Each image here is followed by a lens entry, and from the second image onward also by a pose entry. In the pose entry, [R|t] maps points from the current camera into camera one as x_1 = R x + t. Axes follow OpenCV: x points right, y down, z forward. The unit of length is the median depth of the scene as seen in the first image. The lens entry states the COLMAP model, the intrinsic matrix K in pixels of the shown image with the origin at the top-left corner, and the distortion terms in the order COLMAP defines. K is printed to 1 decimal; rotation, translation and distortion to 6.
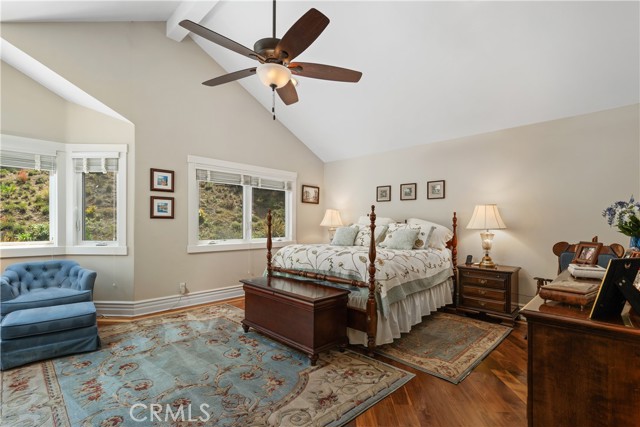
lens RADIAL K [[298.5, 0, 319.0], [0, 298.5, 224.1], [0, 0, 1]] dist [-0.000106, 0.000061]
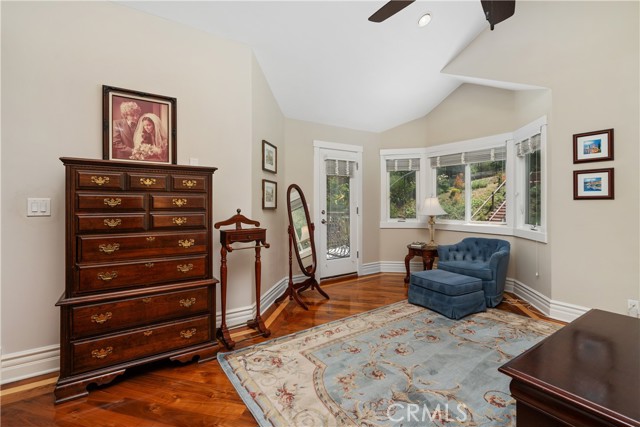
lens RADIAL K [[299.7, 0, 319.1], [0, 299.7, 203.6], [0, 0, 1]] dist [0.000513, 0.000010]
pose [[-0.199016, -0.007281, -0.979969, 0.372742], [-0.003627, 0.999971, -0.006693, -0.002075], [0.979990, 0.002223, -0.199037, 0.590180]]
